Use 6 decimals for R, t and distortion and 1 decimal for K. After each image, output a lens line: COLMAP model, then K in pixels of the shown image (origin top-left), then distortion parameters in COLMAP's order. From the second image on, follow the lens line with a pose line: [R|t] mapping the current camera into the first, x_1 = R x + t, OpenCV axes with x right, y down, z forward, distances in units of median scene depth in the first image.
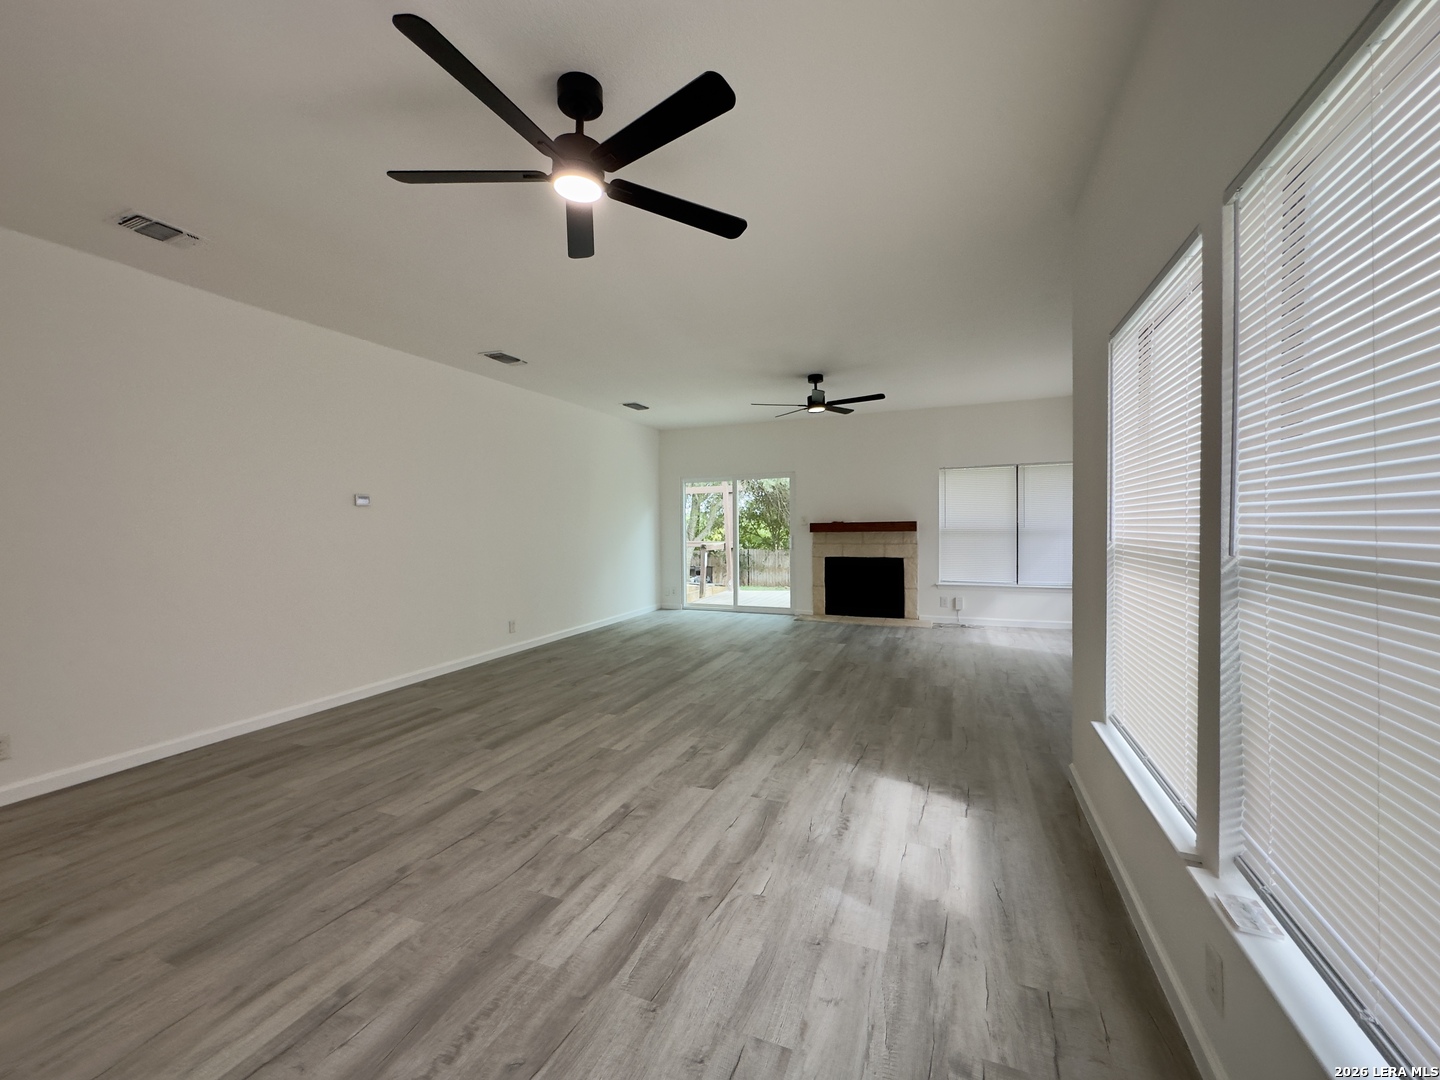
lens RADIAL K [[579.7, 0, 718.3], [0, 579.7, 536.1], [0, 0, 1]] dist [-0.001527, -0.000129]
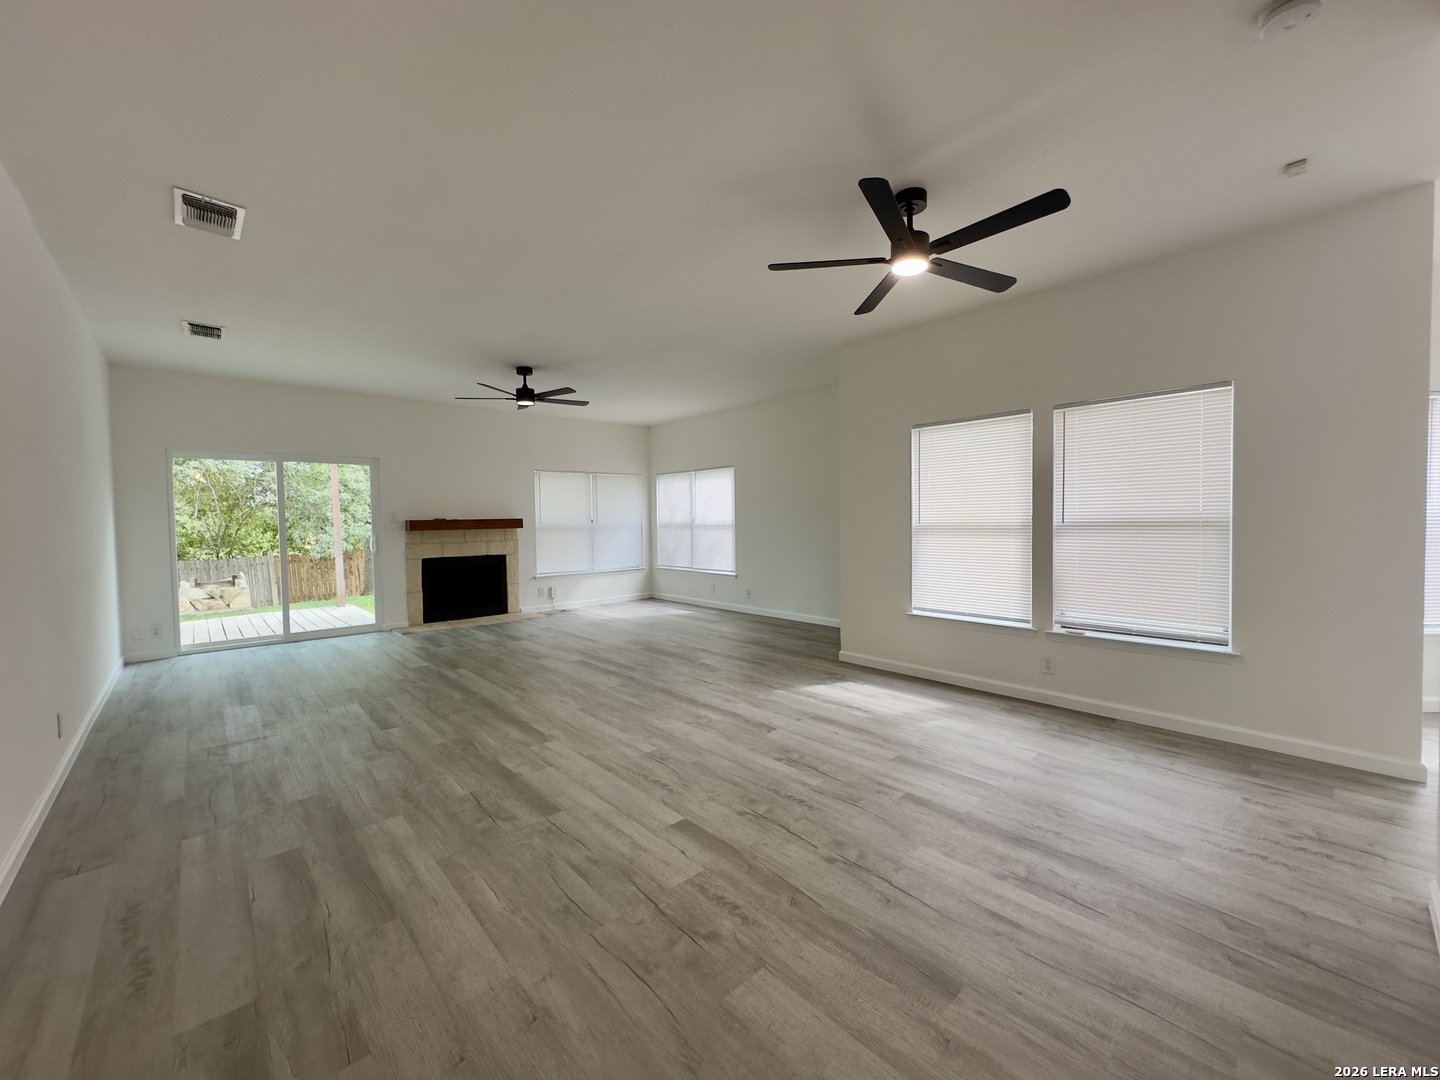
lens RADIAL K [[579.7, 0, 718.3], [0, 579.7, 536.1], [0, 0, 1]] dist [-0.001527, -0.000129]
pose [[0.419920, -0.021254, 0.907312, -0.969685], [0.025984, 0.999597, 0.011390, 0.006910], [-0.907189, 0.018793, 0.420303, 0.483509]]
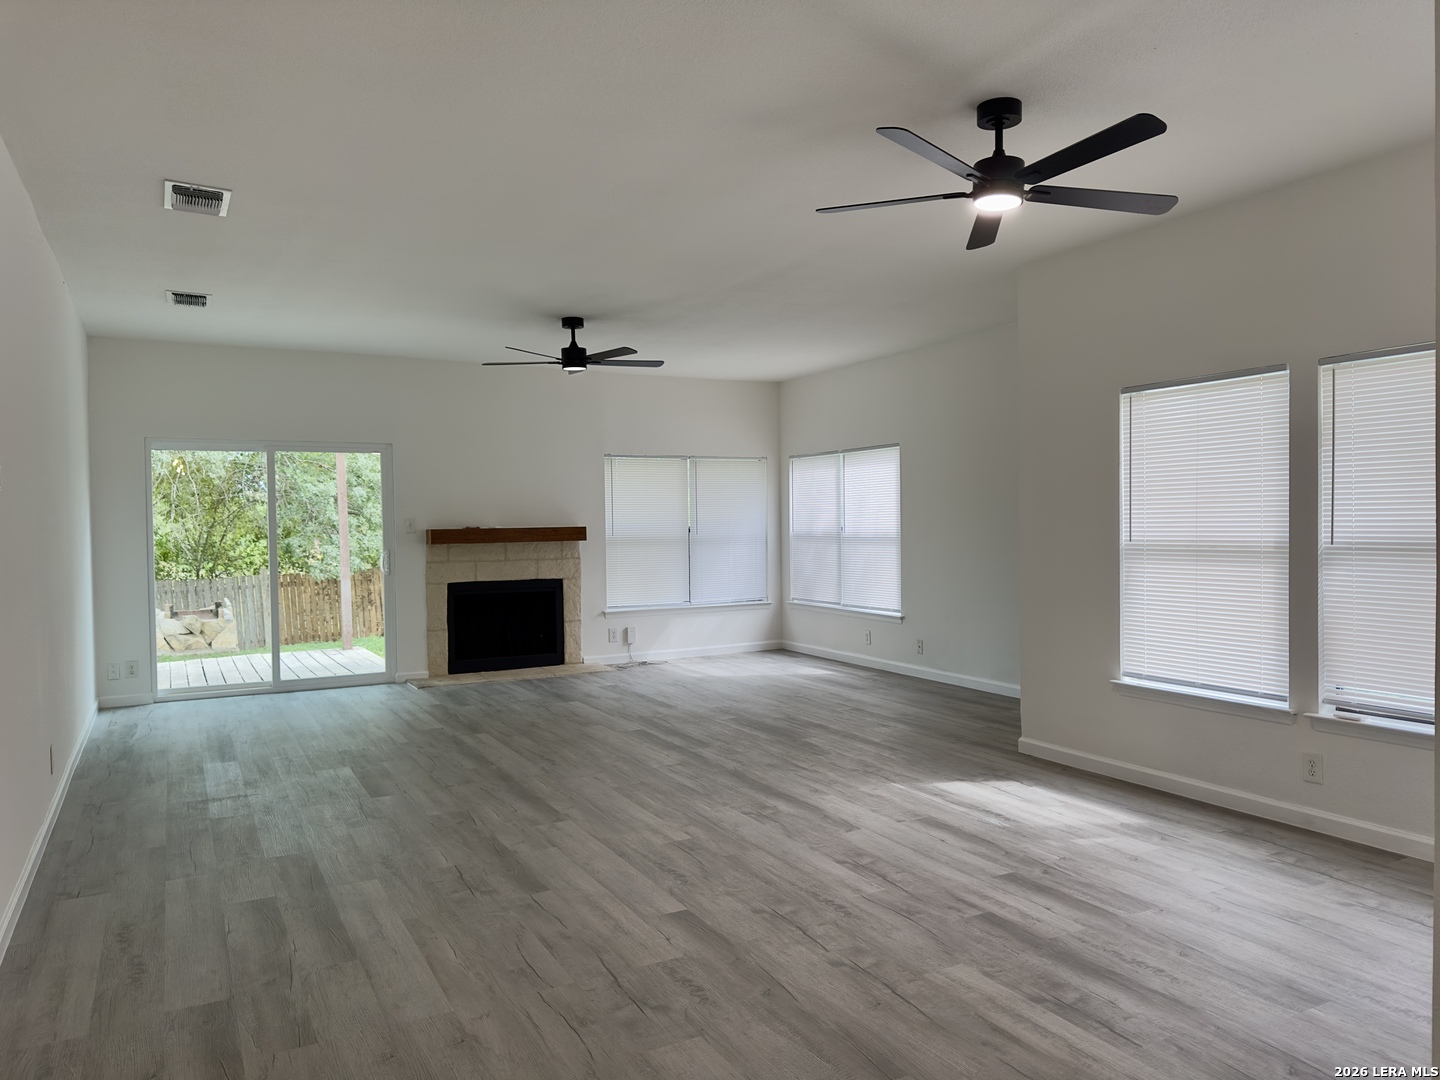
lens RADIAL K [[1020.1, 0, 724.5], [0, 1020.1, 537.7], [0, 0, 1]] dist [0.118598, -0.186394]
pose [[0.626024, -0.010045, 0.779739, -1.131214], [0.020700, 0.999779, -0.003739, -0.007441], [-0.779529, 0.018482, 0.626094, 0.136537]]
